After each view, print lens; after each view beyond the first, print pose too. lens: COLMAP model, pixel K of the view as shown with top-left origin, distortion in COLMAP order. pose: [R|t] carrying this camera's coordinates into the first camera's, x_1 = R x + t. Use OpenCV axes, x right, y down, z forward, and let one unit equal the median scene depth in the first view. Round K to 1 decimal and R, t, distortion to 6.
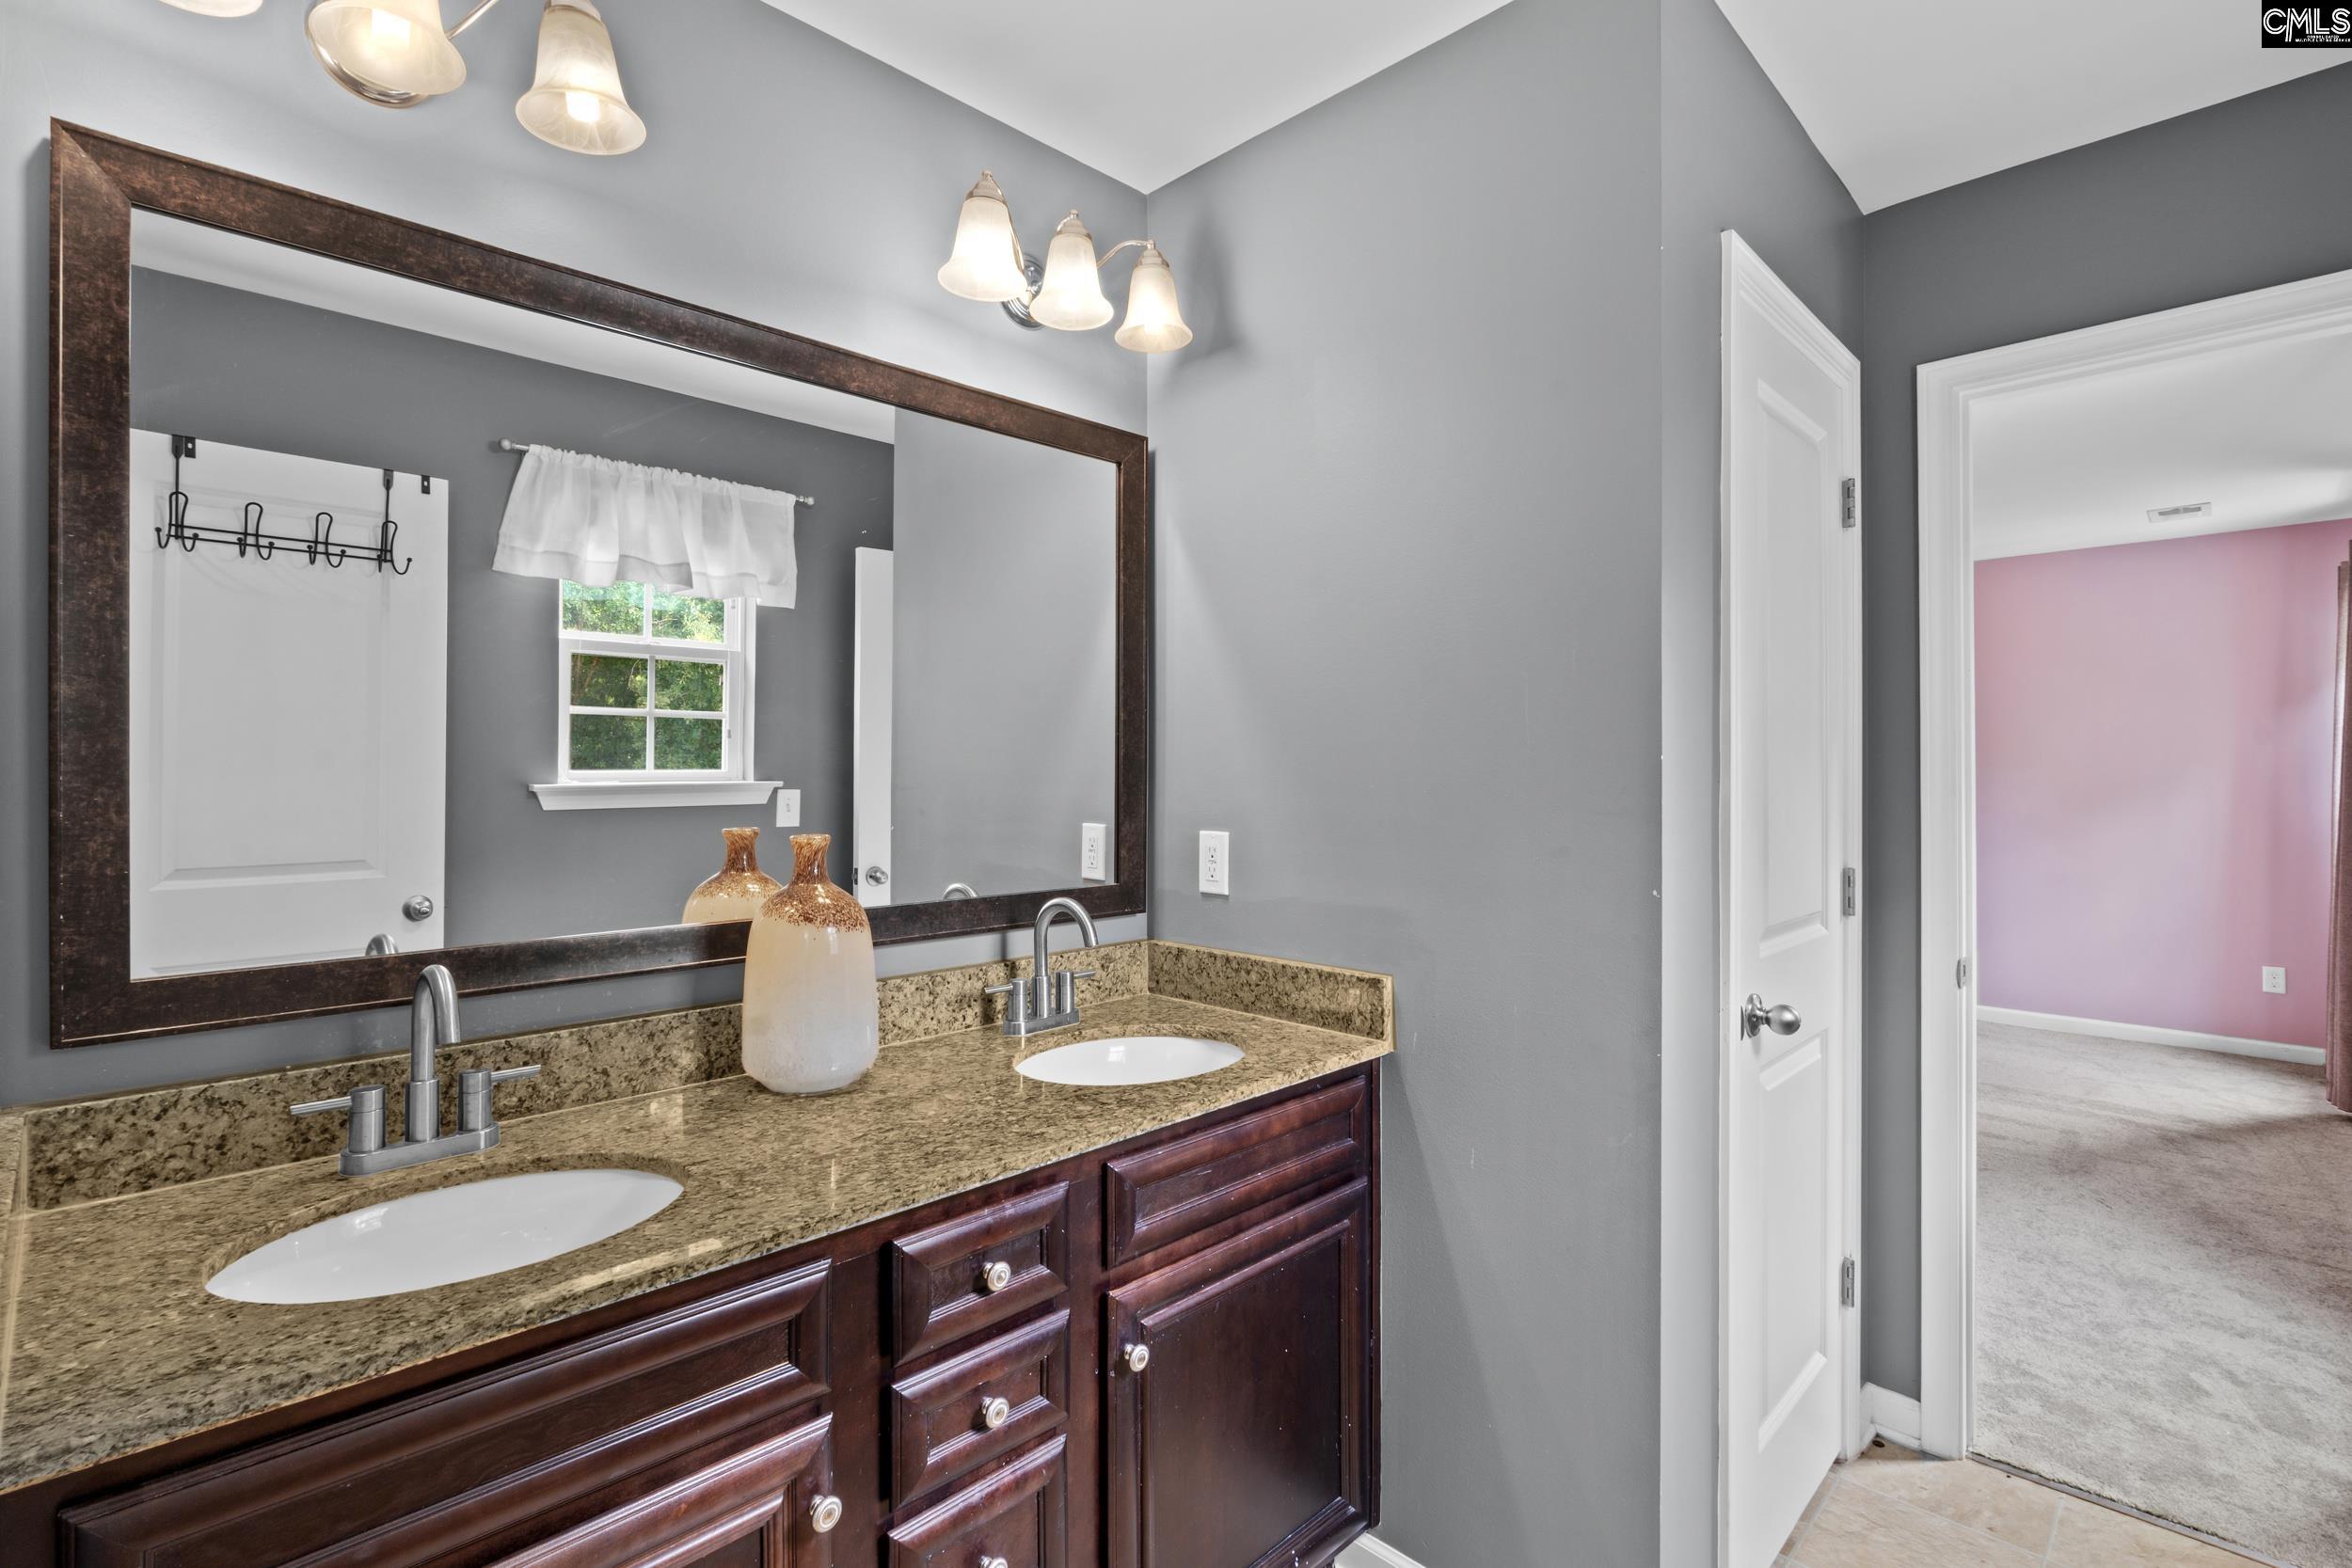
lens RADIAL K [[1076.2, 0, 1176.6], [0, 1076.2, 772.6], [0, 0, 1]] dist [-0.004950, -0.000561]
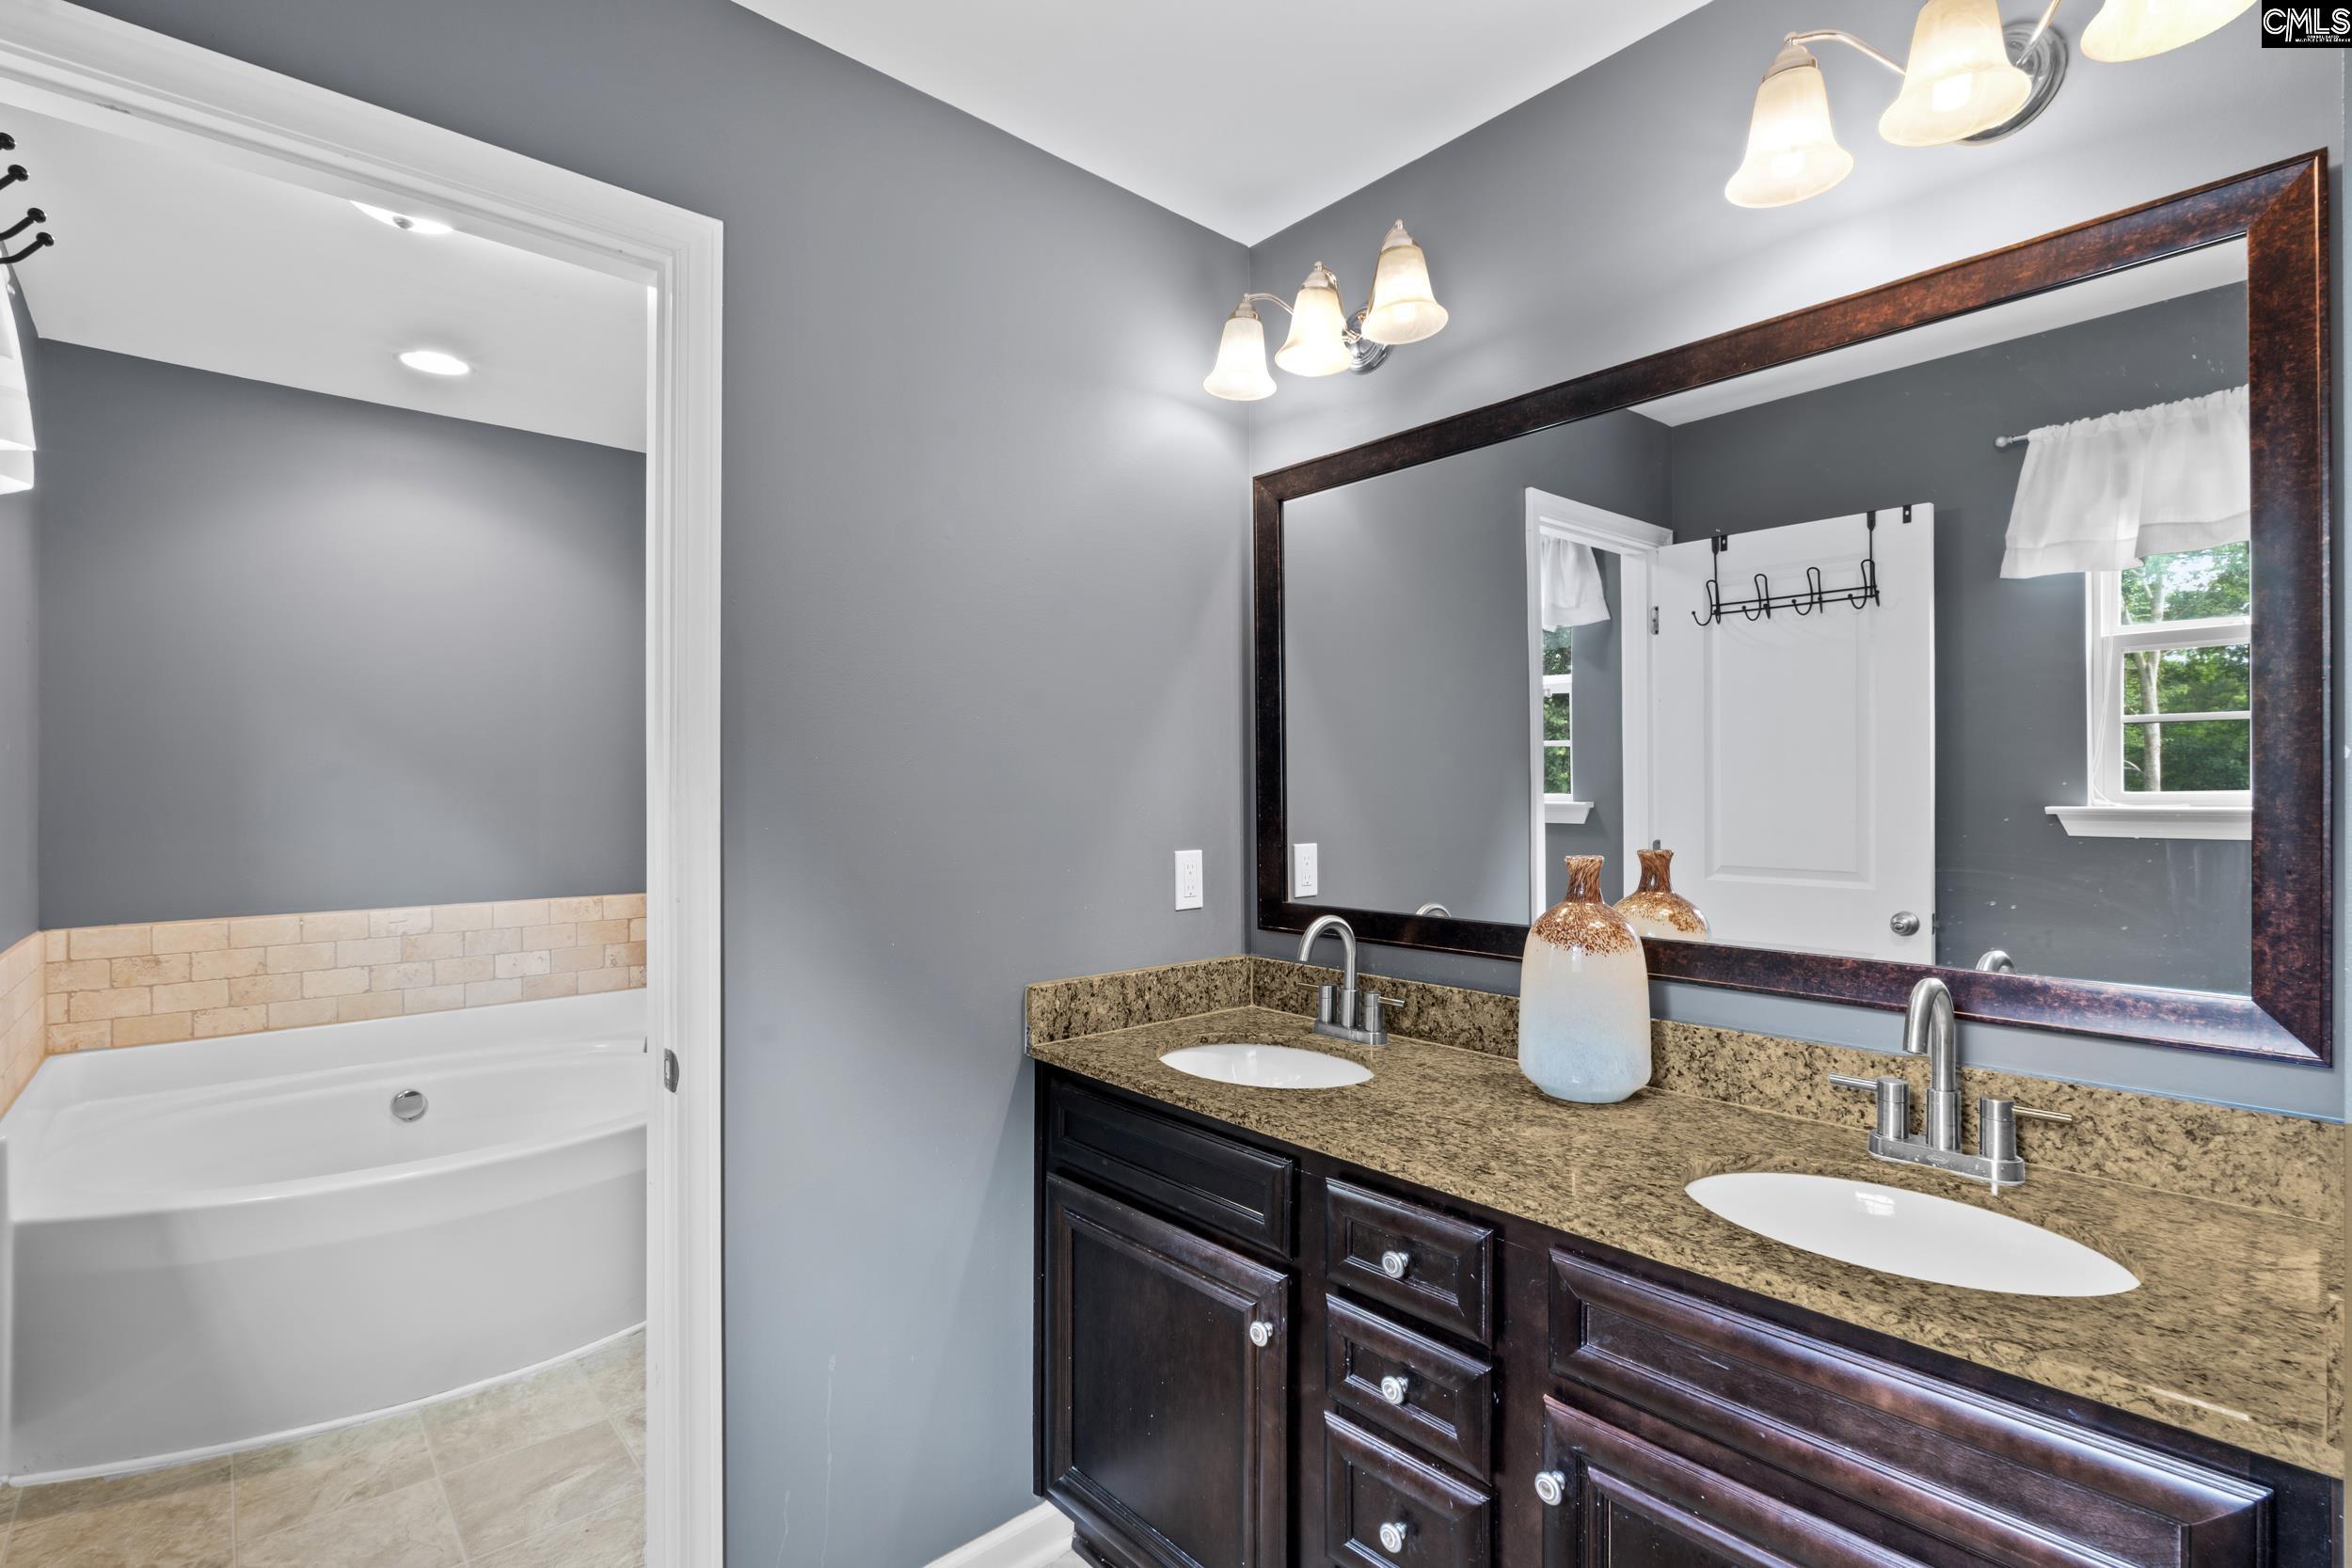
lens RADIAL K [[1099.7, 0, 1156.7], [0, 1099.7, 794.8], [0, 0, 1]] dist [-0.009447, -0.000503]
pose [[-0.070131, 0.003301, -0.997532, 0.753221], [0.000113, 0.999995, 0.003301, -0.004082], [0.997538, 0.000119, -0.070131, 0.669921]]
